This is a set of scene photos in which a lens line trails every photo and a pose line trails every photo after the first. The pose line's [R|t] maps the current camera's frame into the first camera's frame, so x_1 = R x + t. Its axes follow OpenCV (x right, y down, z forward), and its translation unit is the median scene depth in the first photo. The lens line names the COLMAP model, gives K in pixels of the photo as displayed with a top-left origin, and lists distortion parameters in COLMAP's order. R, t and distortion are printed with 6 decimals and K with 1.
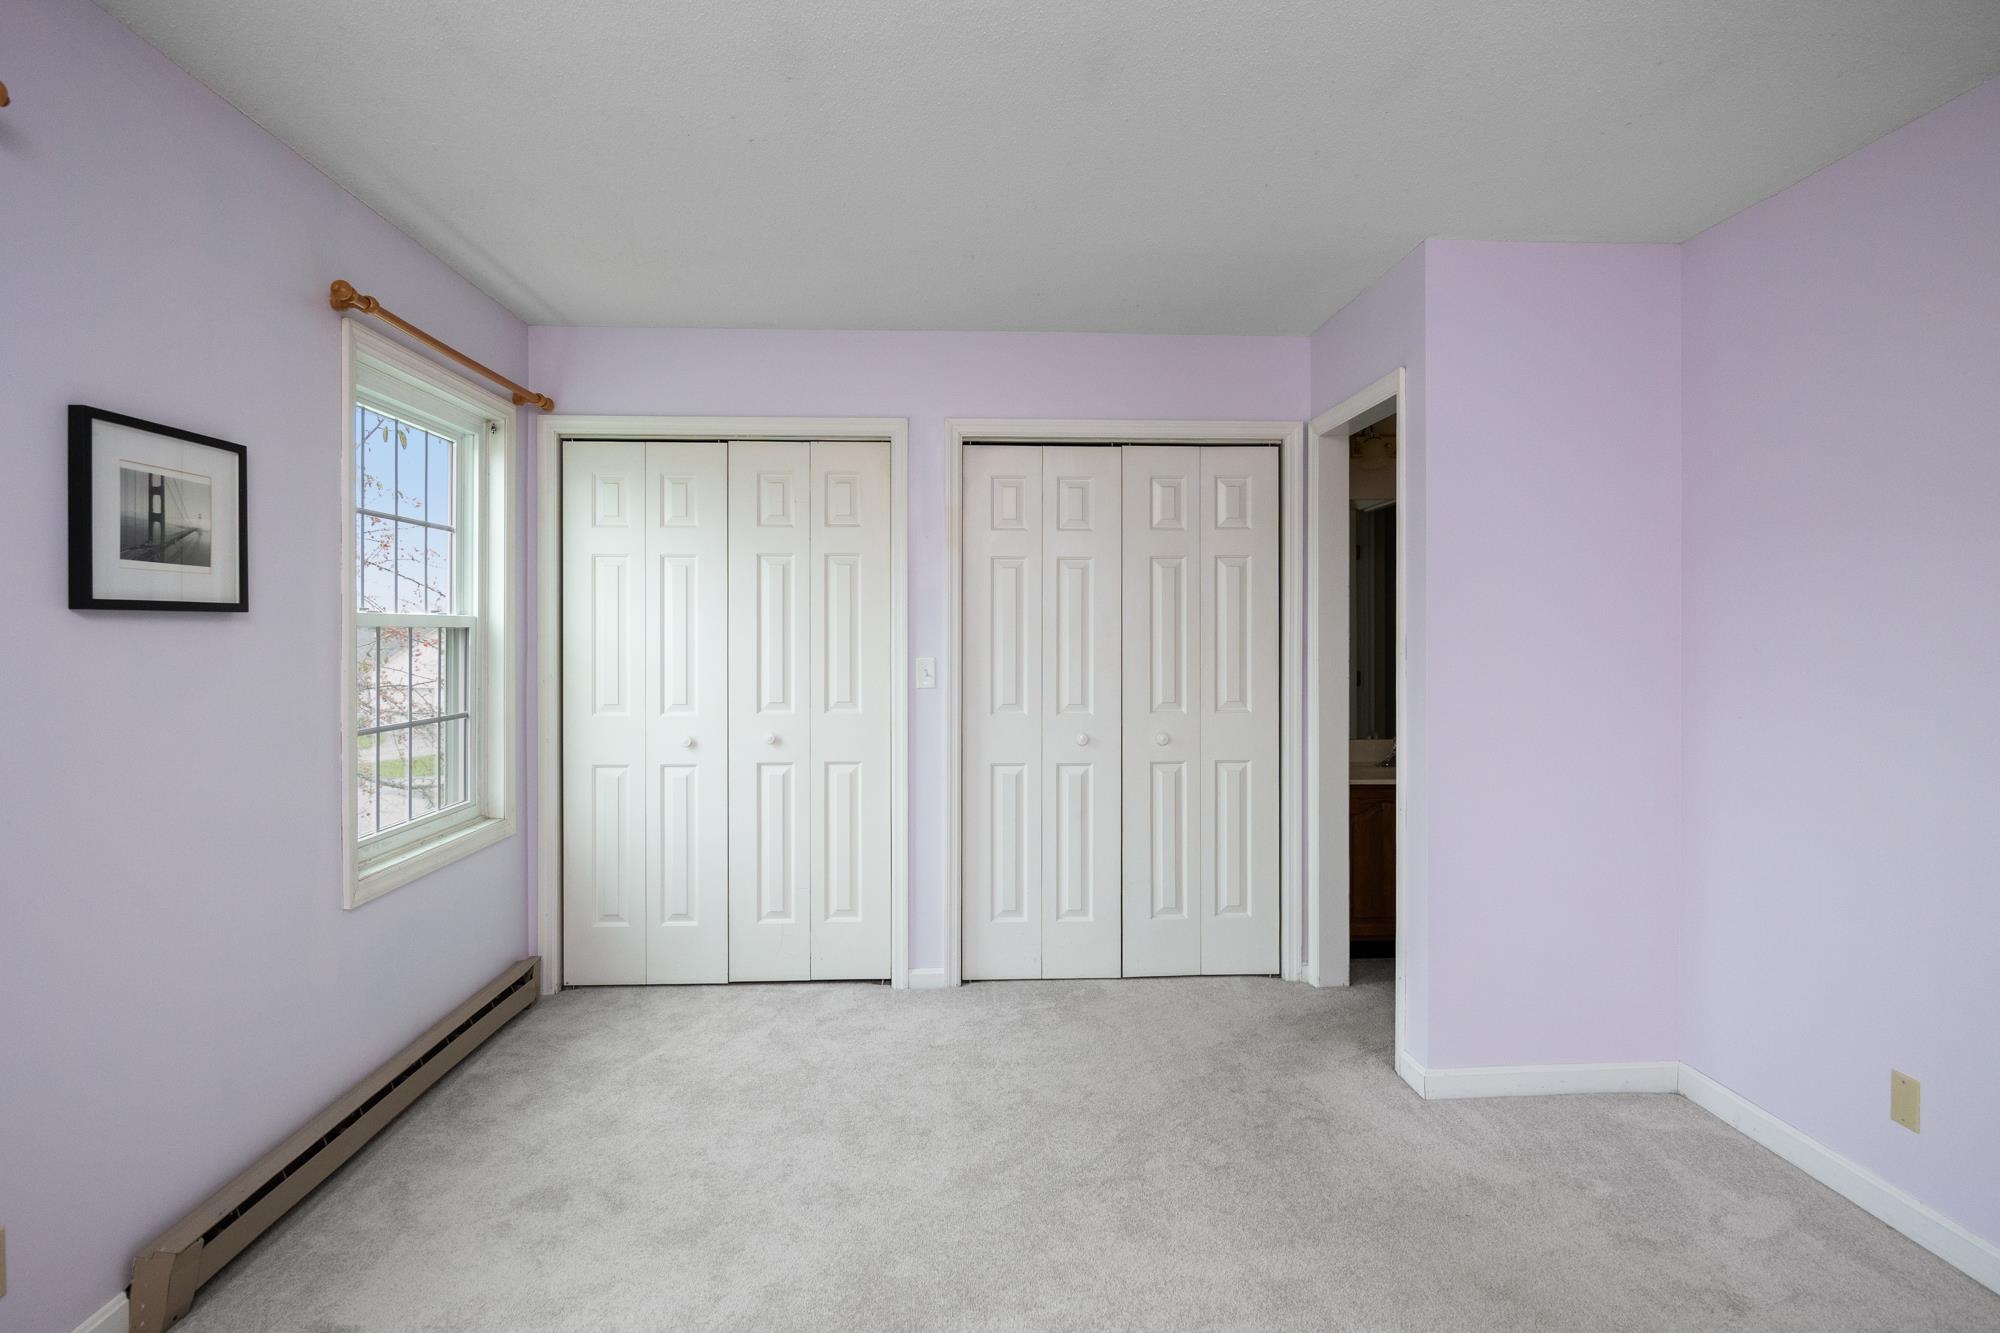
lens RADIAL K [[1080.4, 0, 1011.9], [0, 1080.4, 646.6], [0, 0, 1]] dist [-0.005984, -0.001354]
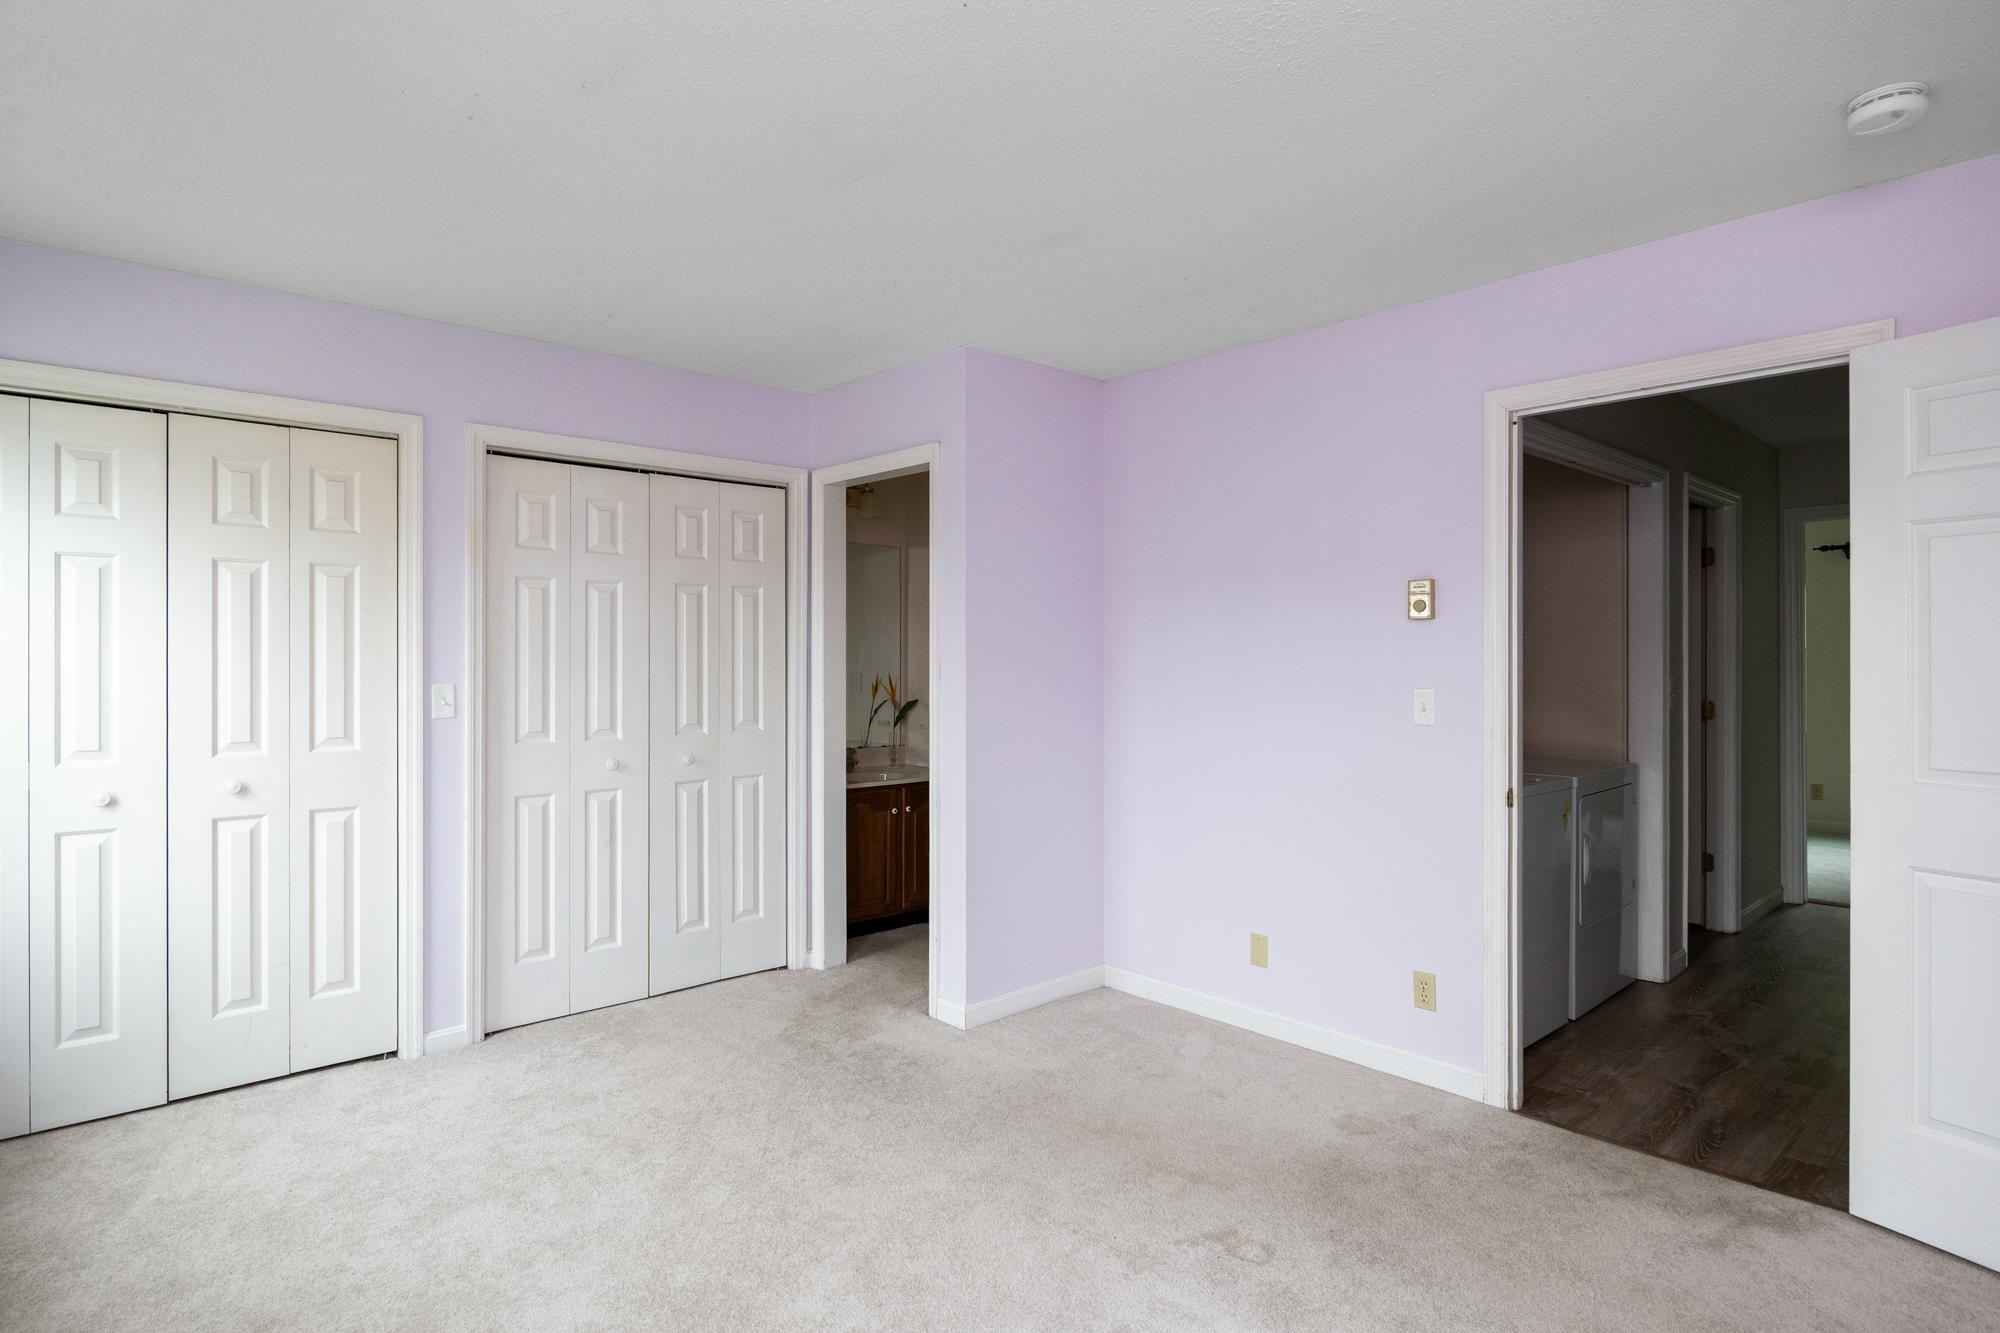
lens RADIAL K [[1089.7, 0, 1000.0], [0, 1089.7, 666.5], [0, 0, 1]] dist [-0.006525, -0.001266]
pose [[0.759985, -0.004235, 0.649927, -0.316179], [0.004993, 0.999987, 0.000678, -0.003184], [-0.649921, 0.002730, 0.759997, 0.007141]]
